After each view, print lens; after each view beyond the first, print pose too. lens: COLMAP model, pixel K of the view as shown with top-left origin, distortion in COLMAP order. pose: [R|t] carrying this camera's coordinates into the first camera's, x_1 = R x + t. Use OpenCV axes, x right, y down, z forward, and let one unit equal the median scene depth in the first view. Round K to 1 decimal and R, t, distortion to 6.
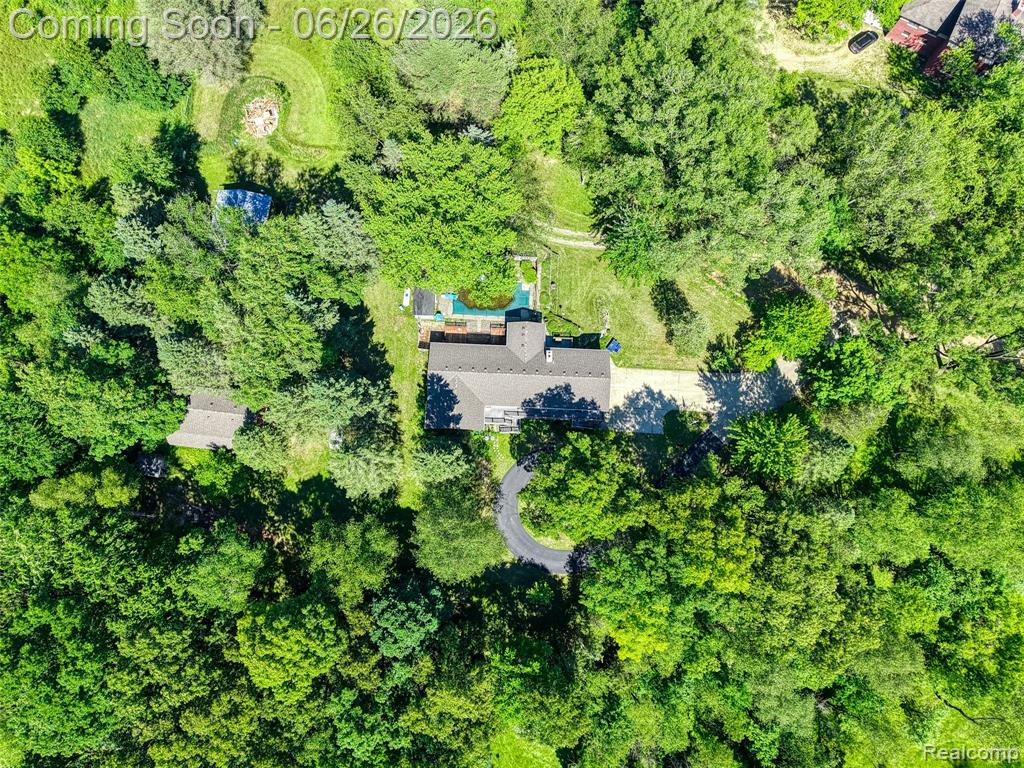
lens RADIAL K [[675.8, 0, 508.2], [0, 675.8, 381.2], [0, 0, 1]] dist [0.058250, -0.063065]
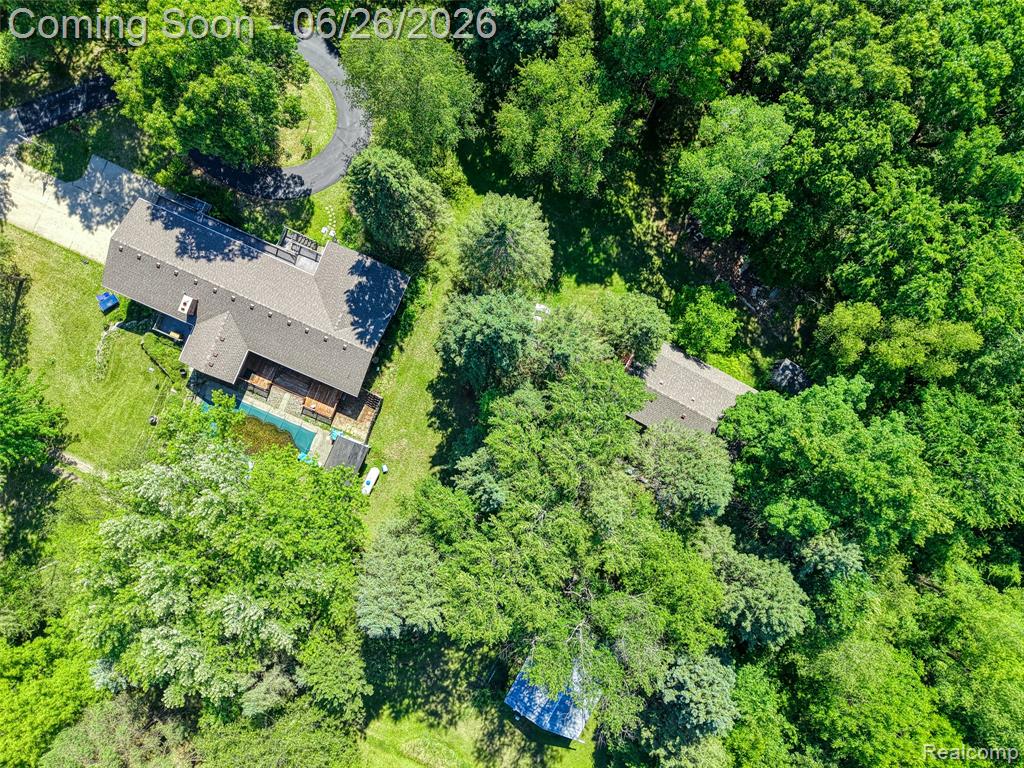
lens RADIAL K [[675.8, 0, 508.2], [0, 675.8, 381.2], [0, 0, 1]] dist [0.058250, -0.063065]
pose [[-0.930038, -0.365335, -0.039481, -0.228304], [0.353122, -0.918292, 0.179013, -0.113224], [-0.101654, 0.152547, 0.983054, 0.342984]]
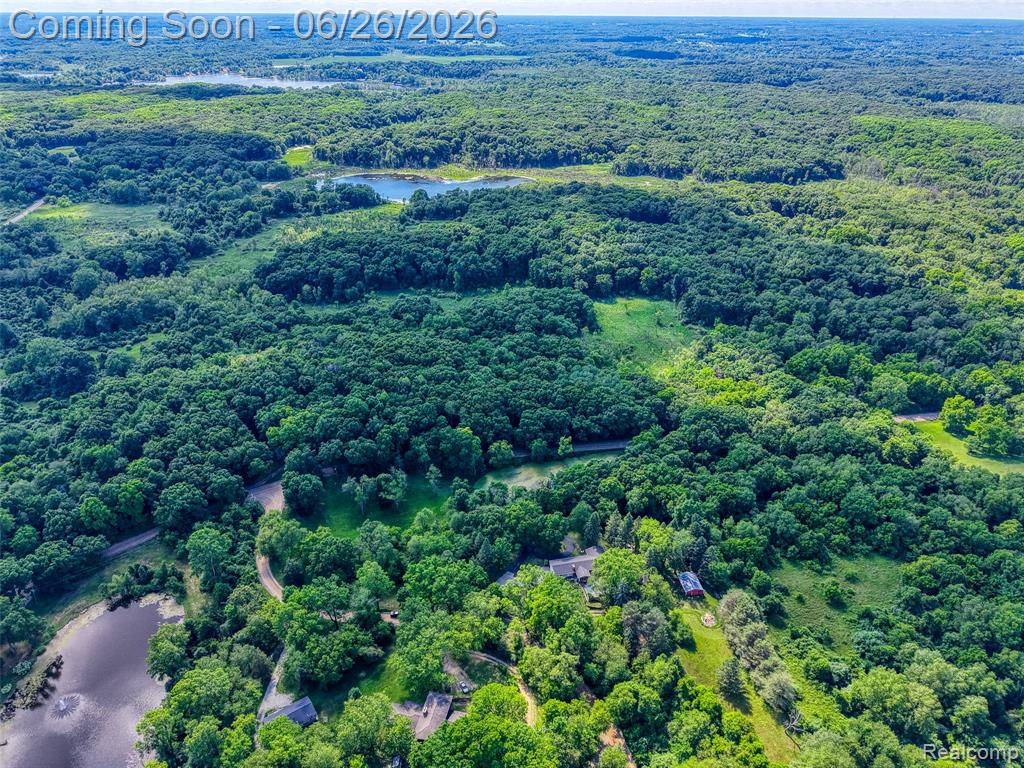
lens RADIAL K [[676.7, 0, 508.7], [0, 676.7, 385.4], [0, 0, 1]] dist [0.026678, -0.027667]
pose [[-0.967667, 0.115514, -0.224227, 0.949402], [-0.248813, -0.291260, 0.923721, -2.584584], [0.041395, 0.949644, 0.310584, -0.757299]]
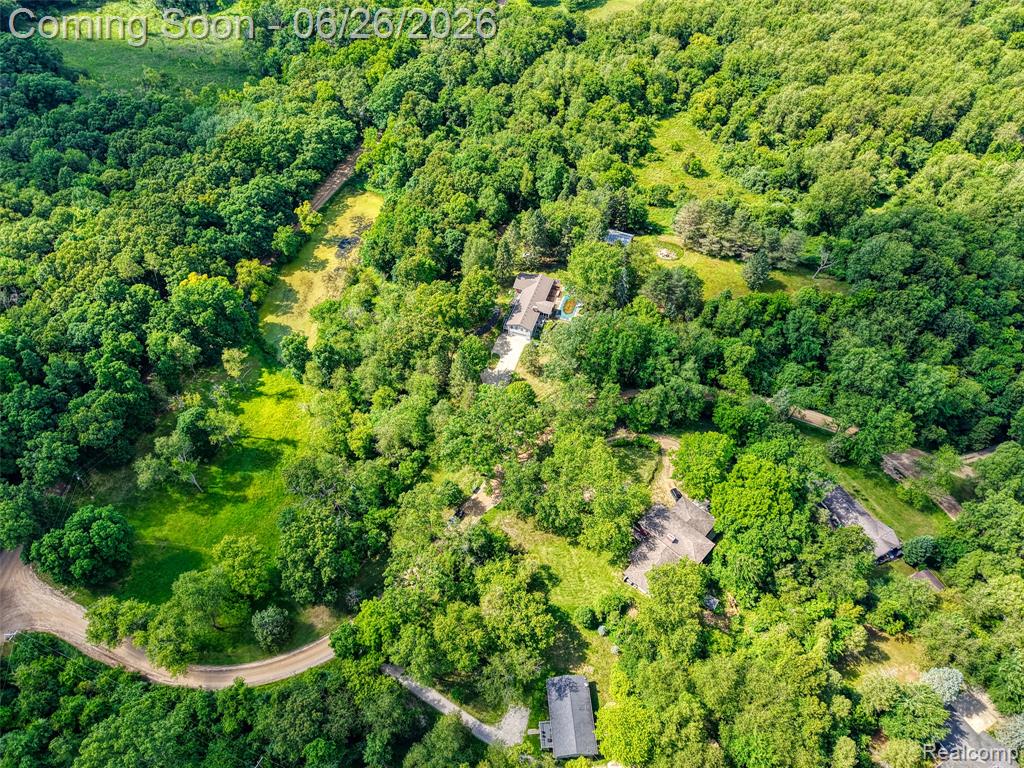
lens RADIAL K [[681.5, 0, 508.1], [0, 681.5, 380.8], [0, 0, 1]] dist [0.031203, -0.032644]
pose [[-0.281874, 0.738459, -0.612556, 1.751798], [-0.943595, -0.097772, 0.316337, -0.736046], [0.173711, 0.667172, 0.724366, -0.581665]]
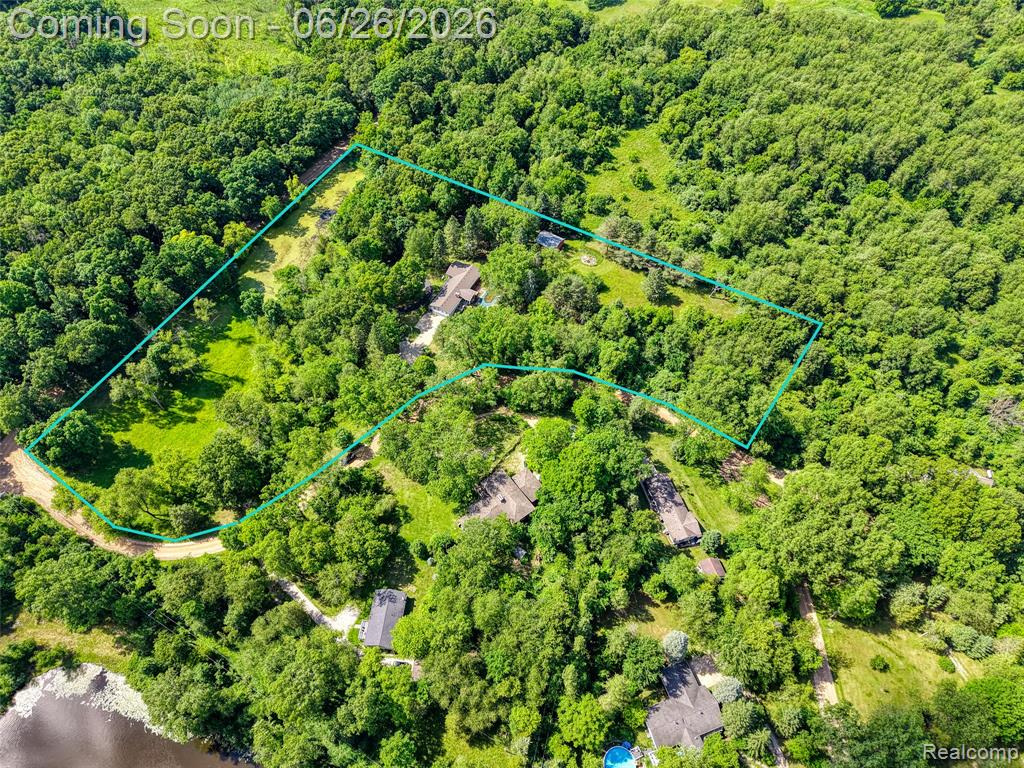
lens RADIAL K [[676.7, 0, 508.7], [0, 676.7, 385.4], [0, 0, 1]] dist [0.026678, -0.027667]
pose [[-0.435819, 0.730725, -0.525455, 1.711533], [-0.885708, -0.244453, 0.394669, -1.422754], [0.159945, 0.637404, 0.753747, -0.825135]]
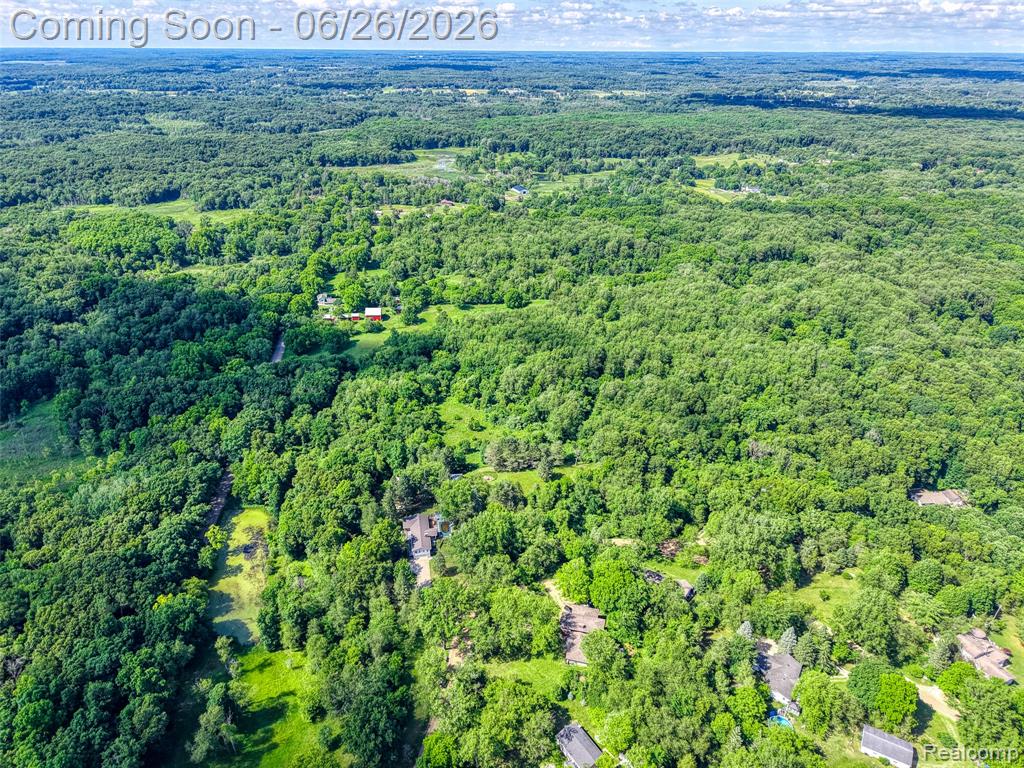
lens RADIAL K [[675.8, 0, 508.2], [0, 675.8, 381.2], [0, 0, 1]] dist [0.058250, -0.063065]
pose [[0.216693, 0.431292, -0.875803, 2.840227], [-0.959056, 0.261631, -0.108451, -0.270211], [0.182363, 0.863445, 0.470326, -1.217915]]
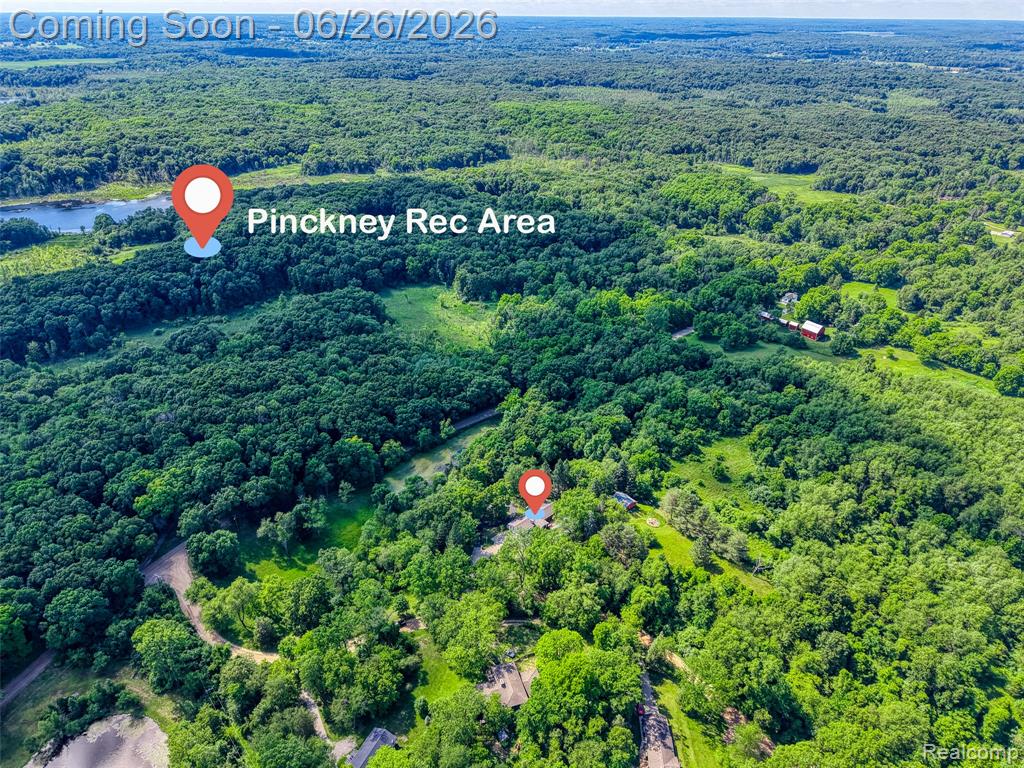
lens RADIAL K [[676.7, 0, 508.7], [0, 676.7, 385.4], [0, 0, 1]] dist [0.026678, -0.027667]
pose [[-0.714036, 0.332777, -0.615964, 1.996567], [-0.688376, -0.173312, 0.704345, -2.215822], [0.127636, 0.926943, 0.352826, -0.826960]]
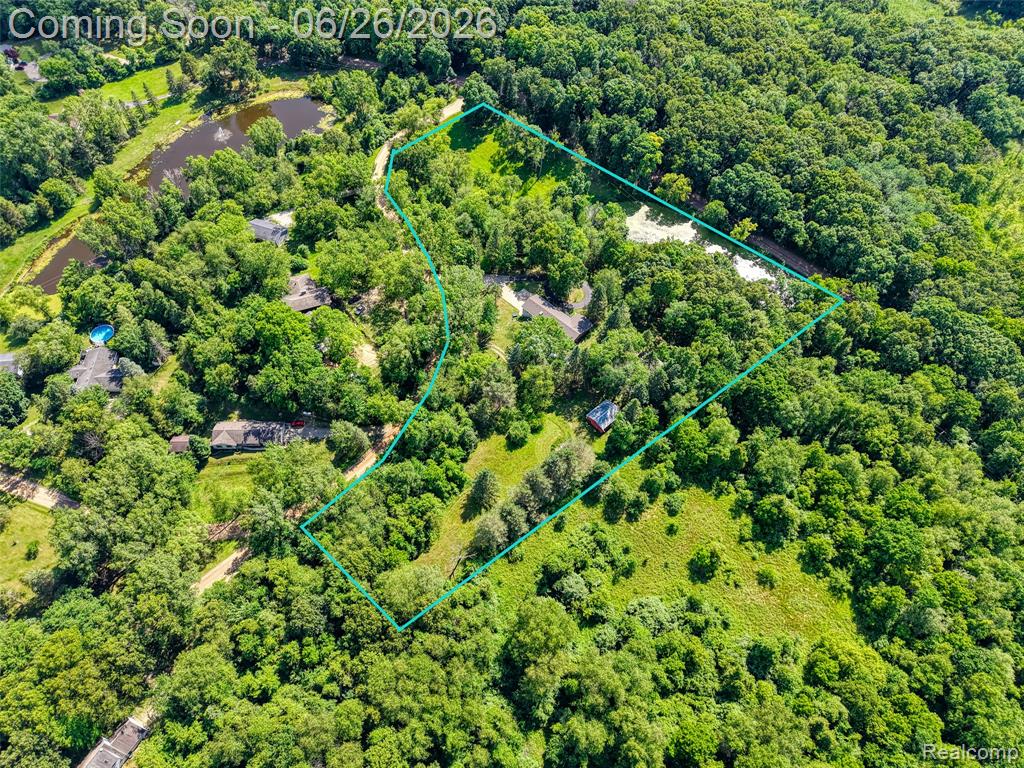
lens RADIAL K [[676.7, 0, 508.7], [0, 676.7, 385.4], [0, 0, 1]] dist [0.026678, -0.027667]
pose [[-0.746526, -0.552828, 0.370244, -1.000761], [0.650452, -0.489255, 0.580983, -1.839419], [-0.140040, 0.674545, 0.724830, -0.744413]]
